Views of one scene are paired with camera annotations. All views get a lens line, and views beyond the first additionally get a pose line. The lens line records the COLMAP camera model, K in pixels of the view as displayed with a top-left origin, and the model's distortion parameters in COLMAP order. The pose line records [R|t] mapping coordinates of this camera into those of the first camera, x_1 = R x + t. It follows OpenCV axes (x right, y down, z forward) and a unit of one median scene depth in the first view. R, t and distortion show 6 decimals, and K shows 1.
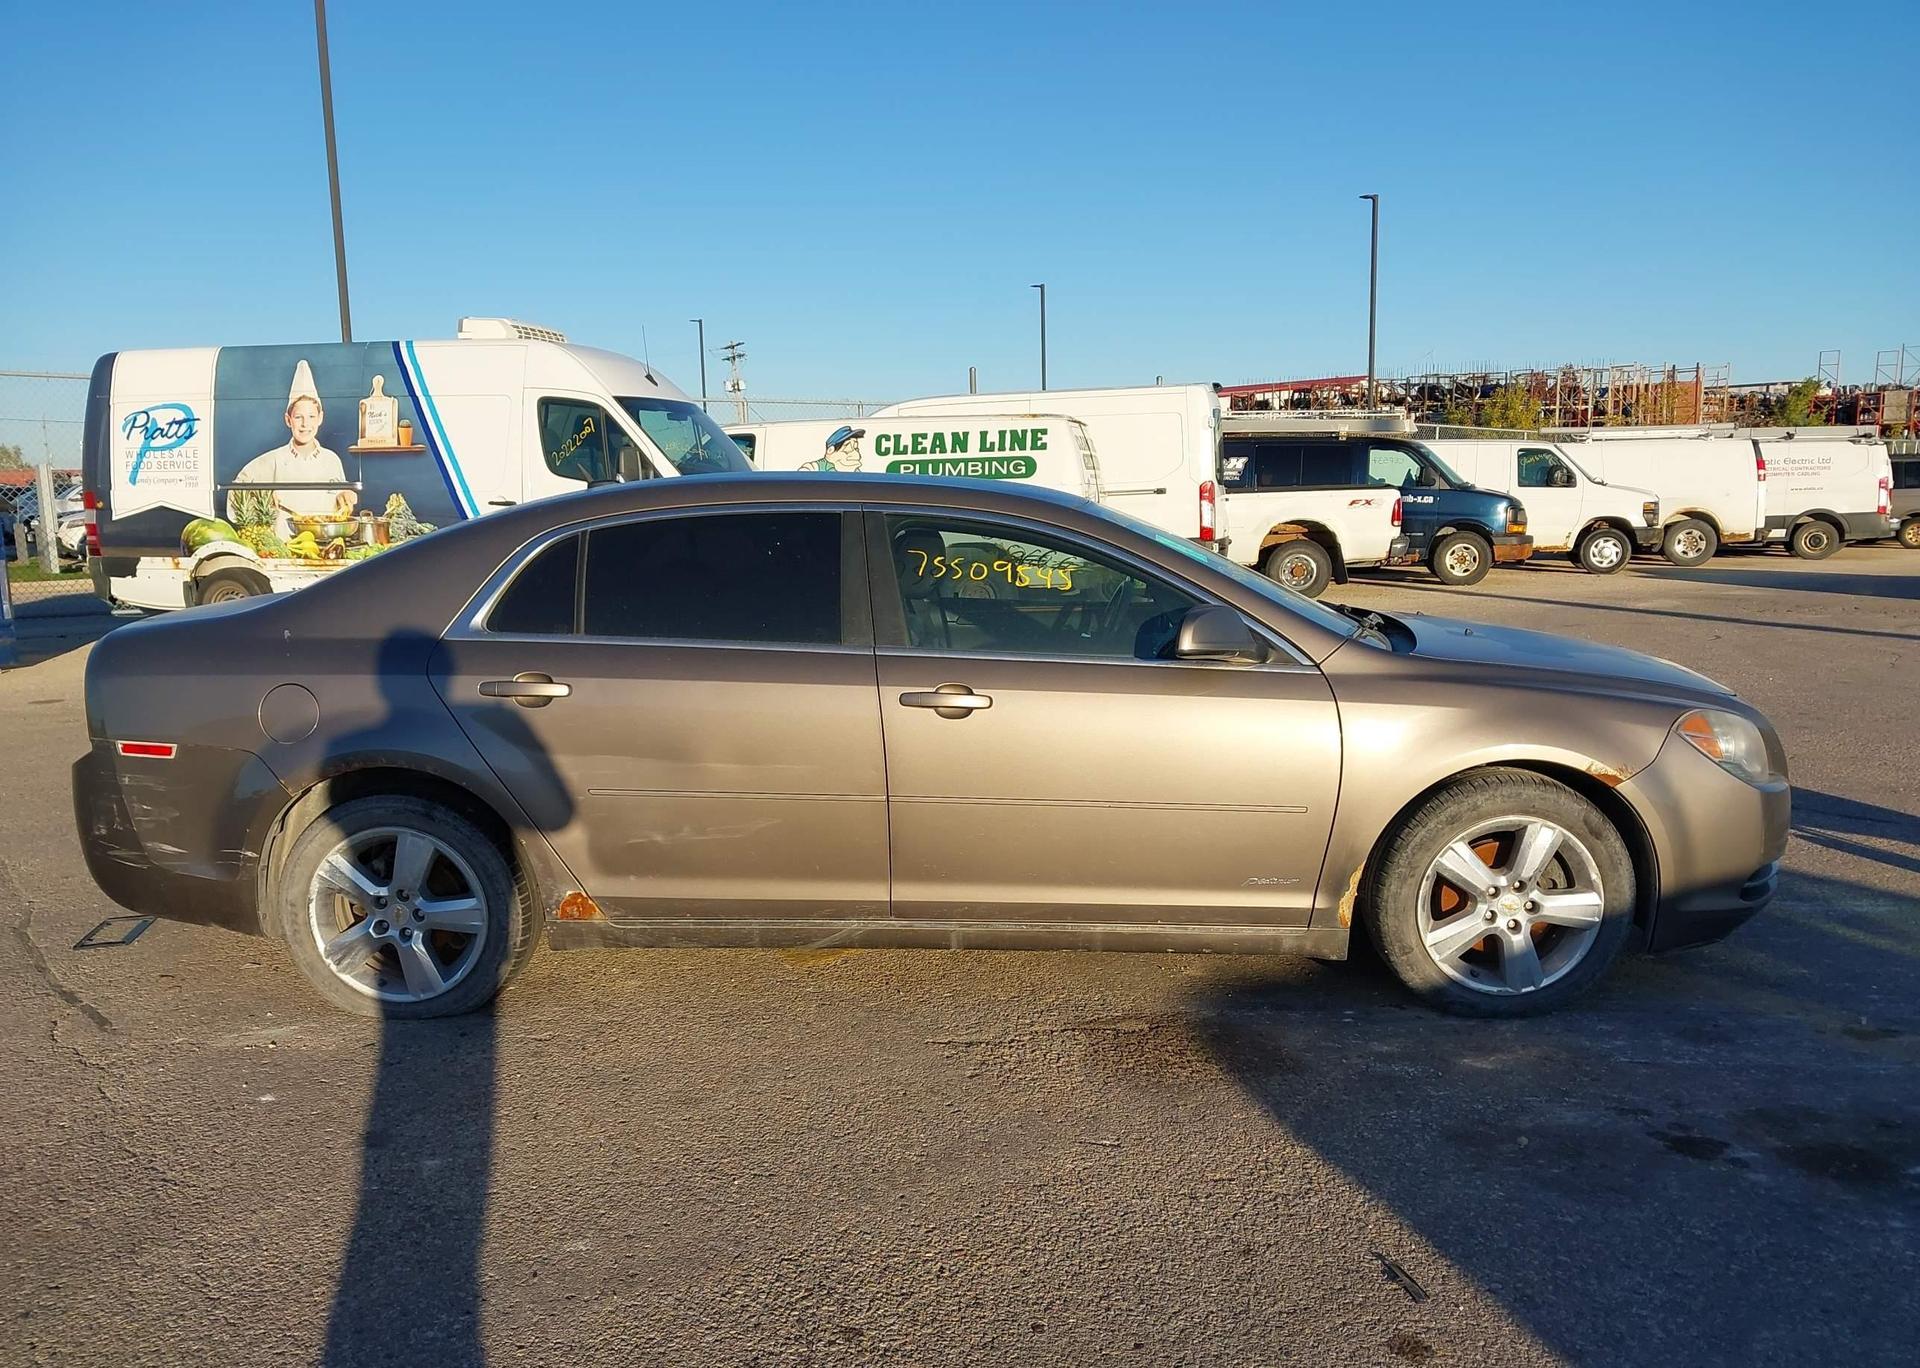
lens RADIAL K [[1462.5, 0, 958.2], [0, 1462.5, 790.4], [0, 0, 1]] dist [0.045766, -0.089022]
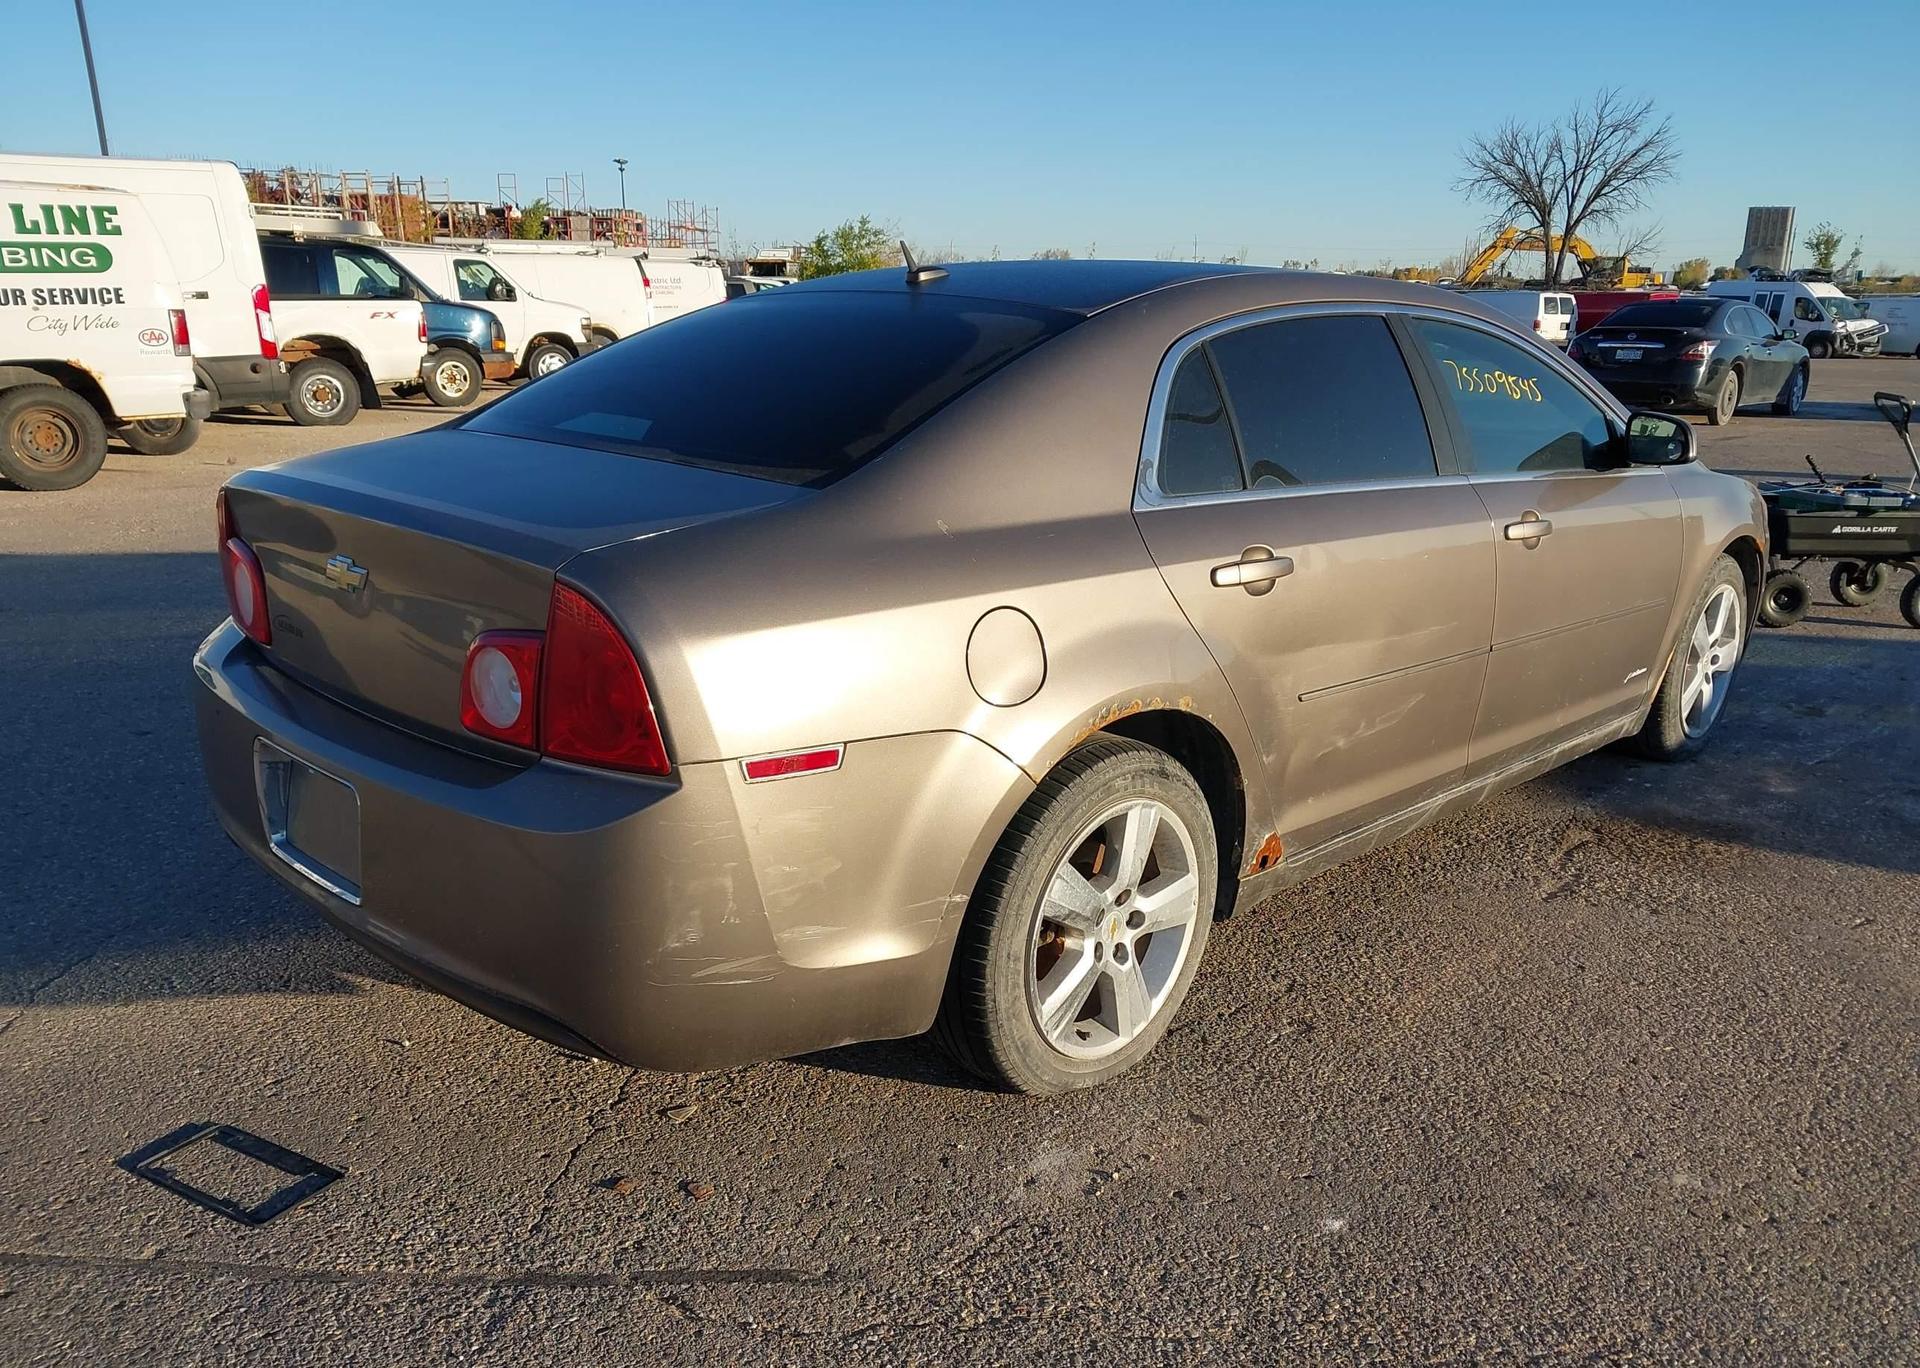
lens RADIAL K [[1490.4, 0, 967.5], [0, 1490.4, 760.7], [0, 0, 1]] dist [0.012408, -0.017915]
pose [[0.679214, -0.197445, 0.706883, -0.238436], [0.129814, 0.980268, 0.149074, -0.026525], [-0.722369, -0.009490, 0.691443, 0.155967]]
